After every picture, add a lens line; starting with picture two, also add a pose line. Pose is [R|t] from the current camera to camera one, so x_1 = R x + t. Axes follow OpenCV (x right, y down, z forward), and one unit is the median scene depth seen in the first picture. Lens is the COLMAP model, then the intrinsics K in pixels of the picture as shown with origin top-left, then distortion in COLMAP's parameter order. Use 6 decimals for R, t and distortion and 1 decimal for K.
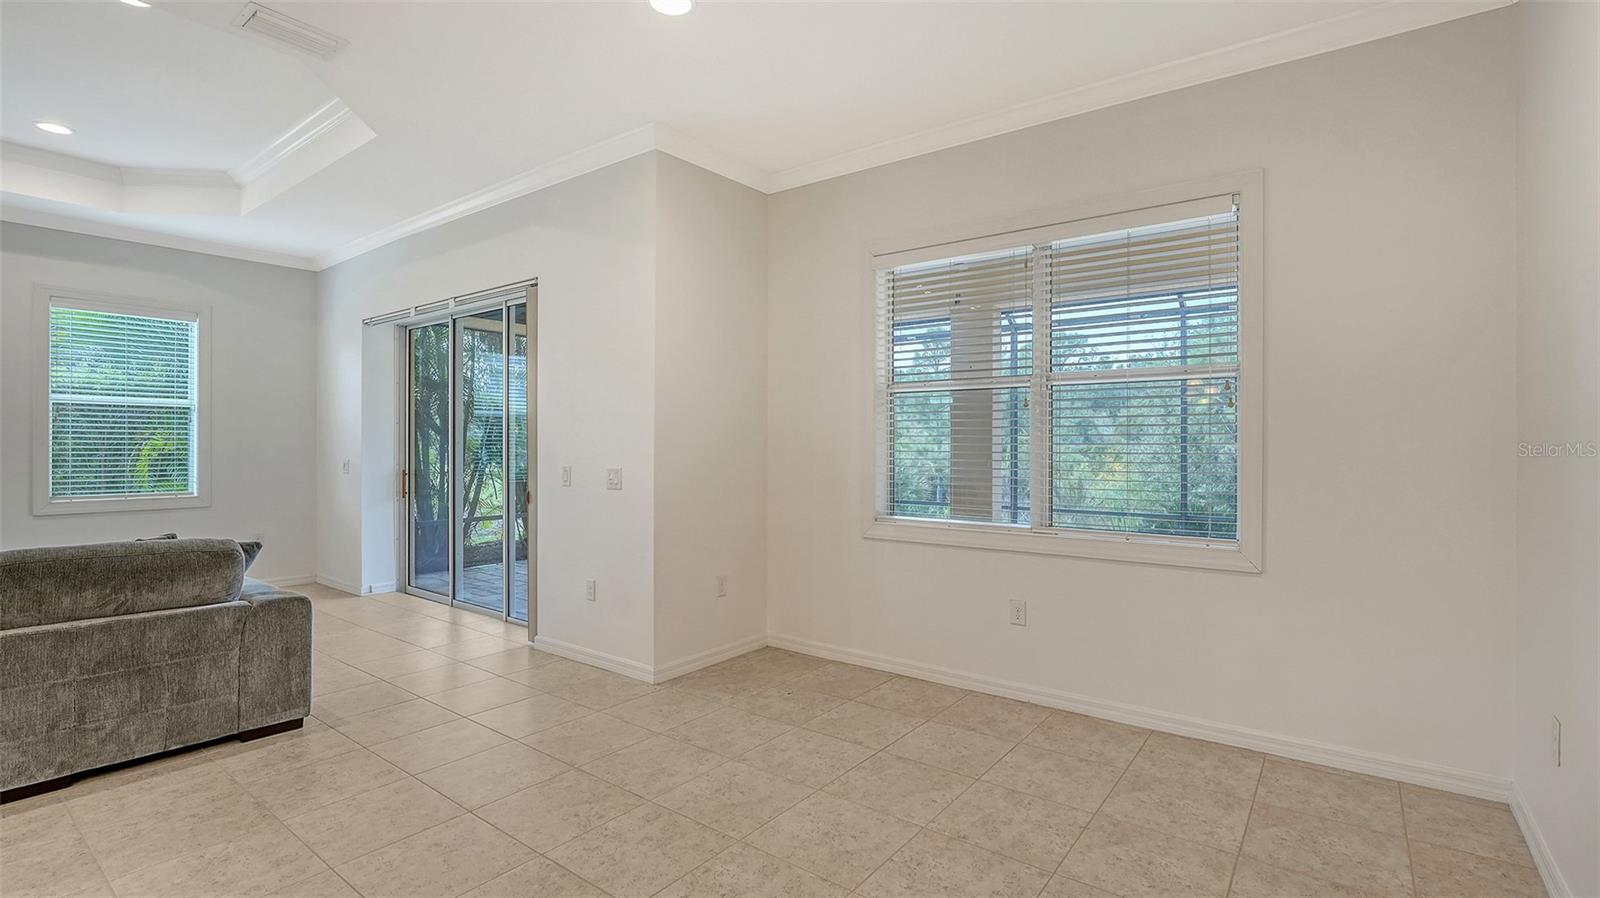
lens RADIAL K [[728.7, 0, 800.6], [0, 728.7, 448.3], [0, 0, 1]] dist [0.002905, -0.000068]
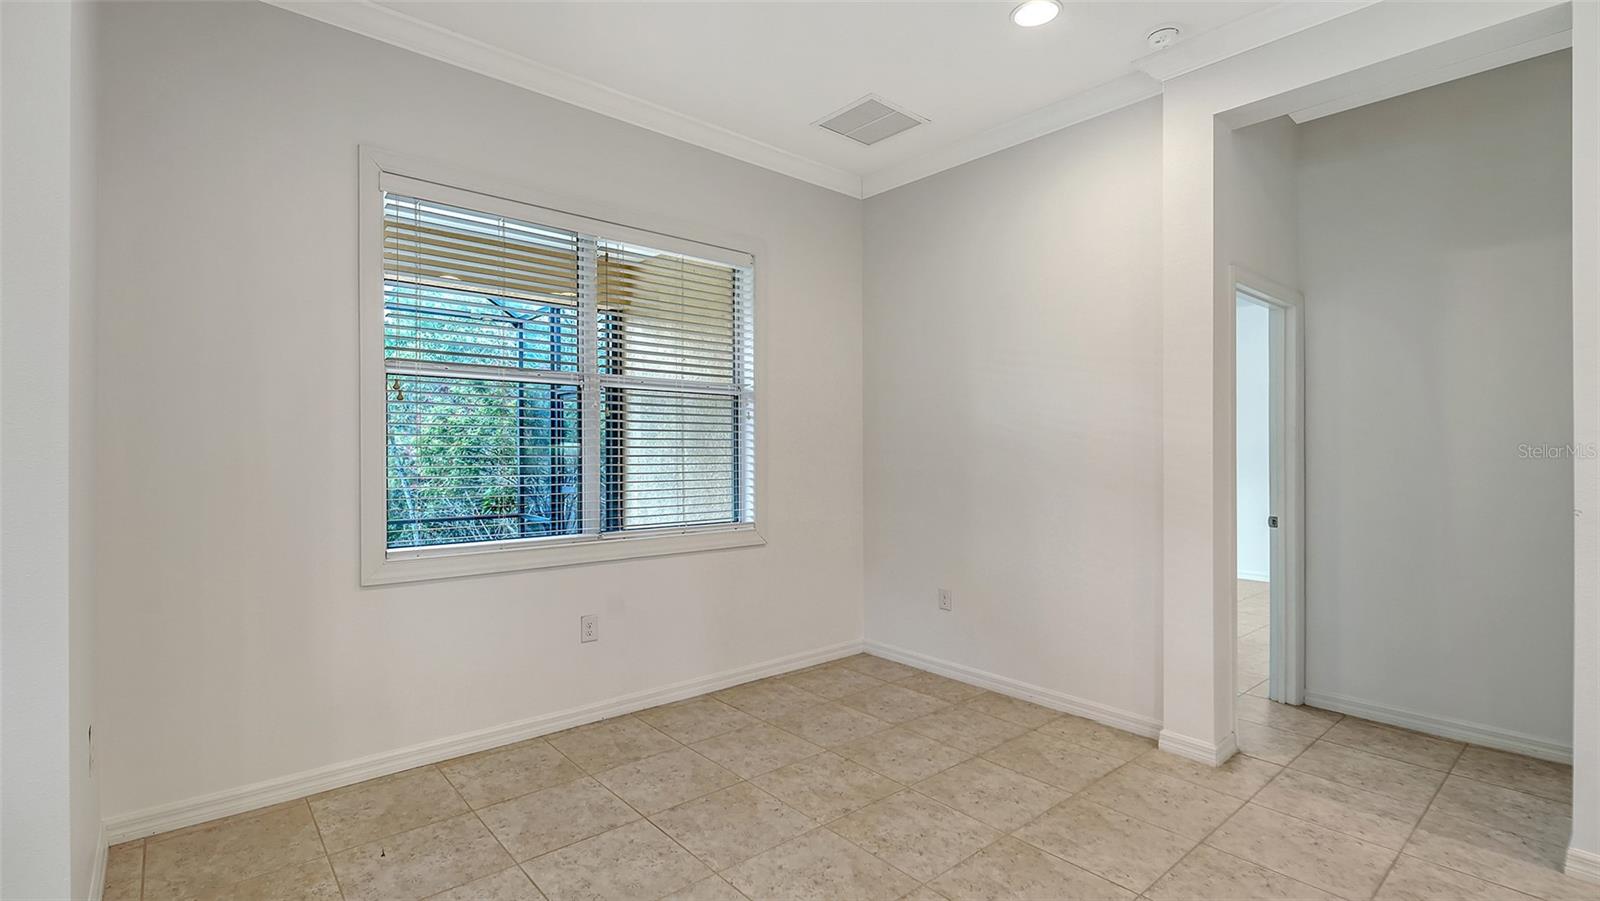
lens RADIAL K [[728.7, 0, 795.8], [0, 728.7, 445.6], [0, 0, 1]] dist [0.002905, -0.000068]
pose [[0.208134, 0.008624, 0.978062, -0.626962], [-0.001199, 0.999963, -0.008562, 0.000585], [-0.978100, 0.000609, 0.208137, 0.620521]]
